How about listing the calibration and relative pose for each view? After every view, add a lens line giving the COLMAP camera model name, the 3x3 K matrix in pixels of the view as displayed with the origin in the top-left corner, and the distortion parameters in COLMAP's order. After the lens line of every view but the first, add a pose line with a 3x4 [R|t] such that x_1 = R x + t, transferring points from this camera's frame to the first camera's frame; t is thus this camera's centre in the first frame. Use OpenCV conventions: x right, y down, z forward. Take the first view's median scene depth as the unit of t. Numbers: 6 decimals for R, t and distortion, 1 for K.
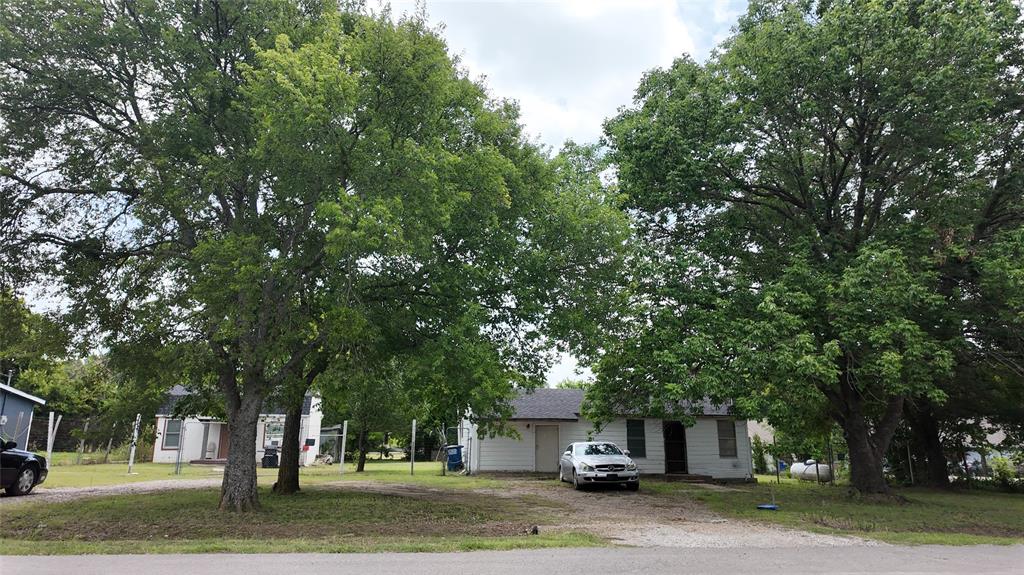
lens RADIAL K [[625.2, 0, 512.0], [0, 625.2, 287.5], [0, 0, 1]] dist [-0.005047, -0.003046]
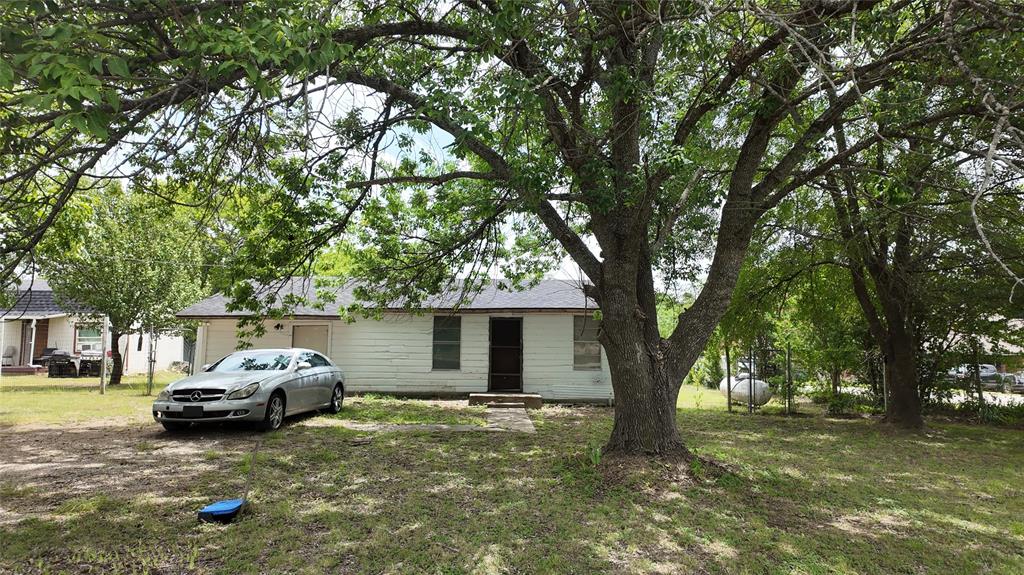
lens RADIAL K [[625.2, 0, 512.0], [0, 625.2, 287.5], [0, 0, 1]] dist [-0.005047, -0.003046]
pose [[0.987493, -0.014815, -0.156966, 0.377814], [0.038942, 0.987648, 0.151772, 0.079873], [0.152779, -0.155986, 0.975872, 0.348799]]
